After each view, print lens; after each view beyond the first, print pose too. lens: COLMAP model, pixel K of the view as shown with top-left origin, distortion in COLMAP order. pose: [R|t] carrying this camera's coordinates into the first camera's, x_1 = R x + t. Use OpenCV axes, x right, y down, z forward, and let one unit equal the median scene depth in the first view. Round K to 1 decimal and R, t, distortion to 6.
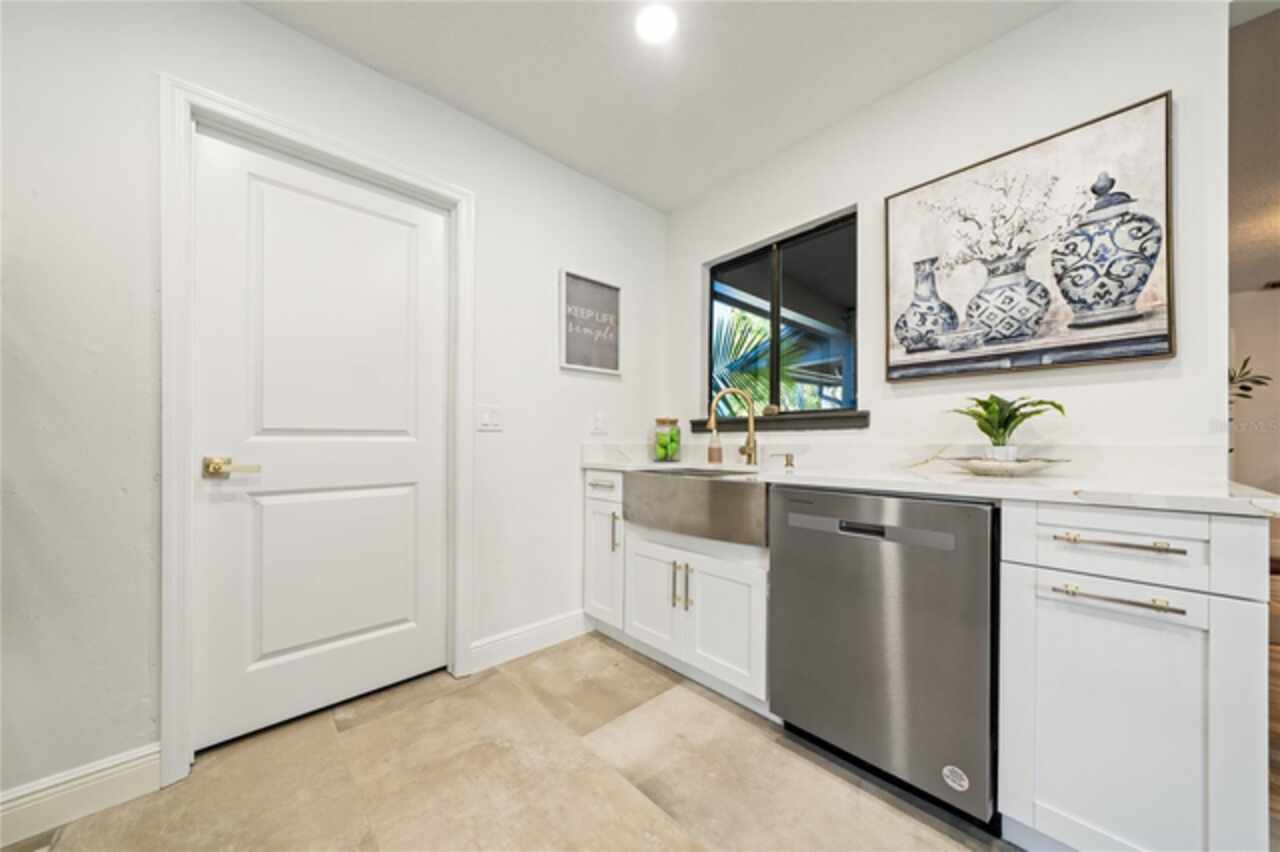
lens RADIAL K [[440.0, 0, 644.4], [0, 440.0, 442.1], [0, 0, 1]] dist [-0.005574, -0.000009]
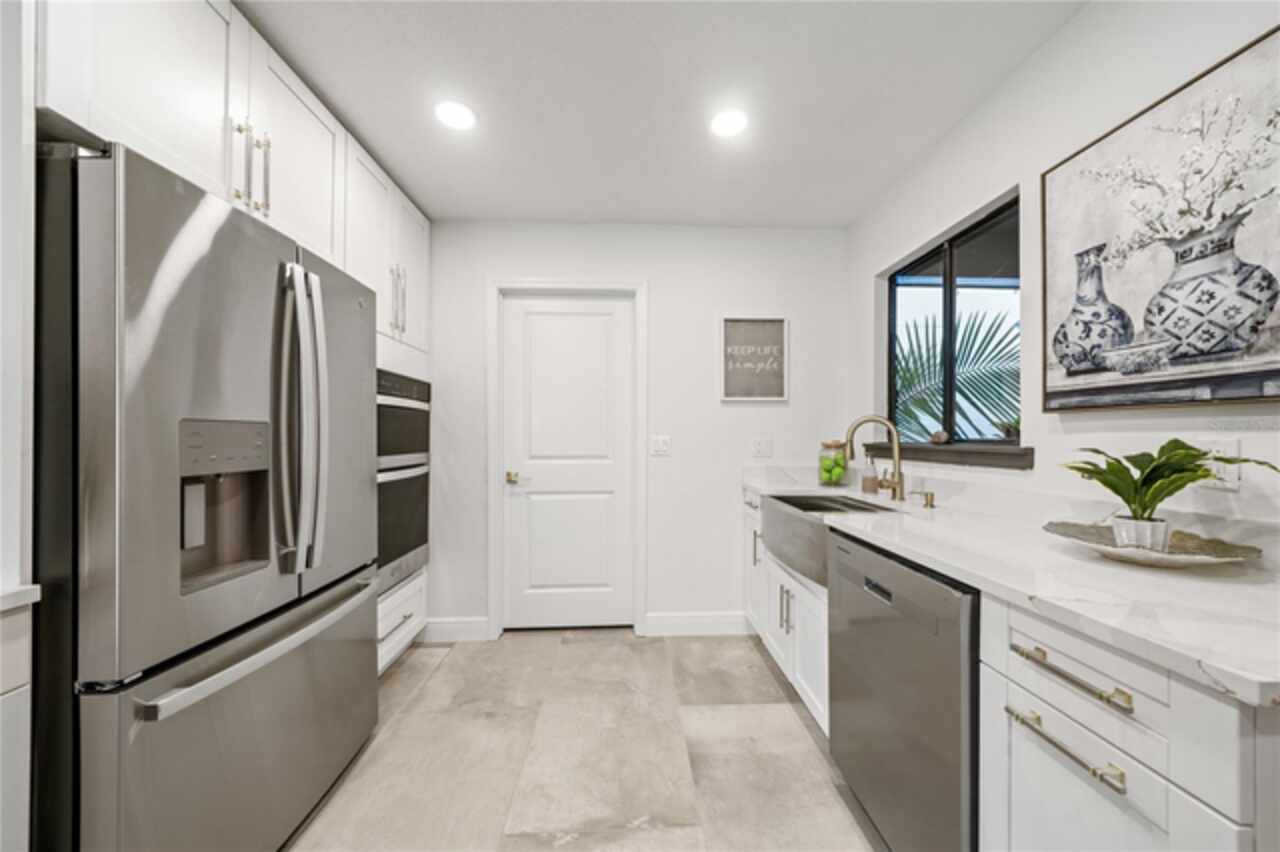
lens RADIAL K [[440.0, 0, 640.5], [0, 440.0, 433.8], [0, 0, 1]] dist [-0.005574, -0.000009]
pose [[0.759359, -0.001563, -0.650670, 0.528181], [-0.000707, 0.999995, -0.003227, -0.099976], [0.650671, 0.002910, 0.759354, -0.043014]]
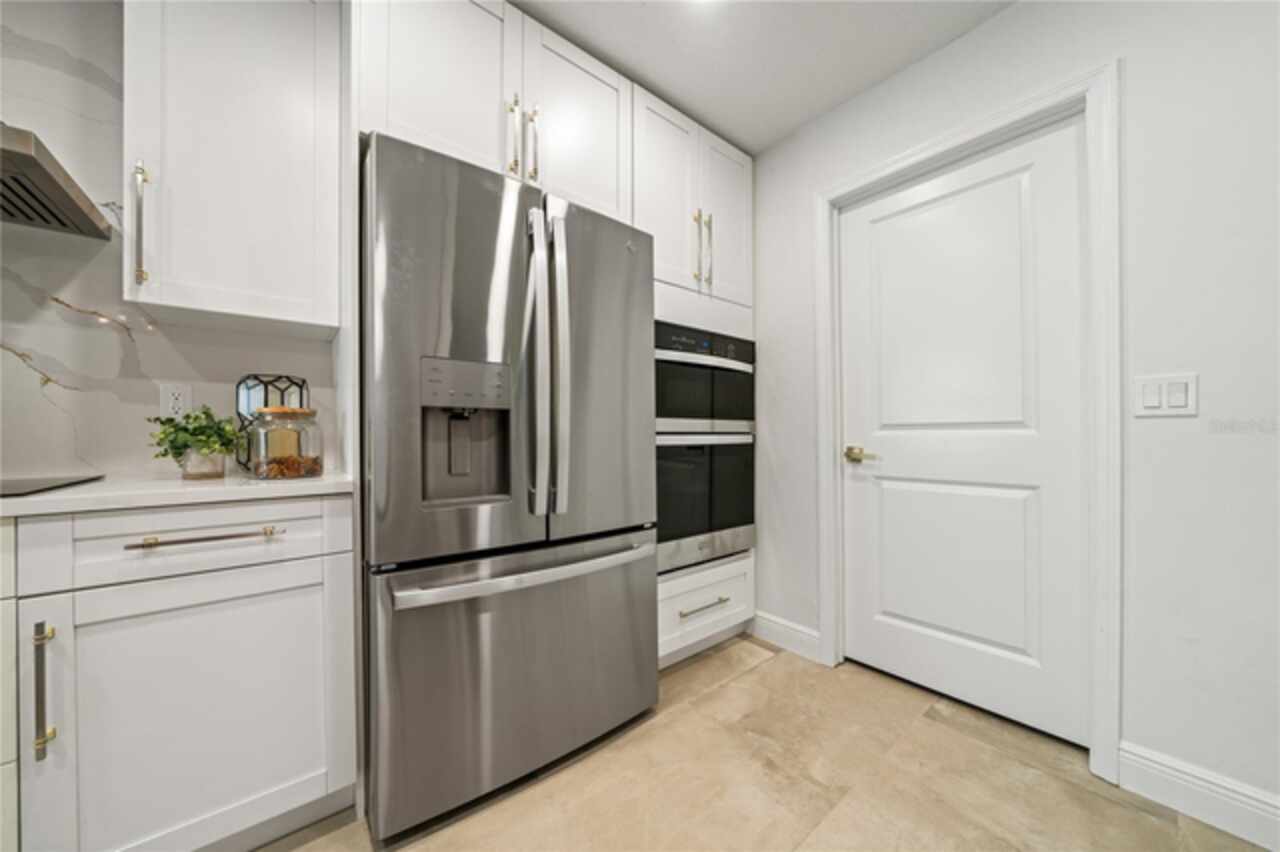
lens RADIAL K [[440.0, 0, 640.0], [0, 440.0, 433.2], [0, 0, 1]] dist [-0.005574, -0.000009]
pose [[-0.067184, -0.002934, -0.997736, 0.344358], [0.002863, 0.999991, -0.003134, -0.003654], [0.997736, -0.003067, -0.067175, 0.362378]]
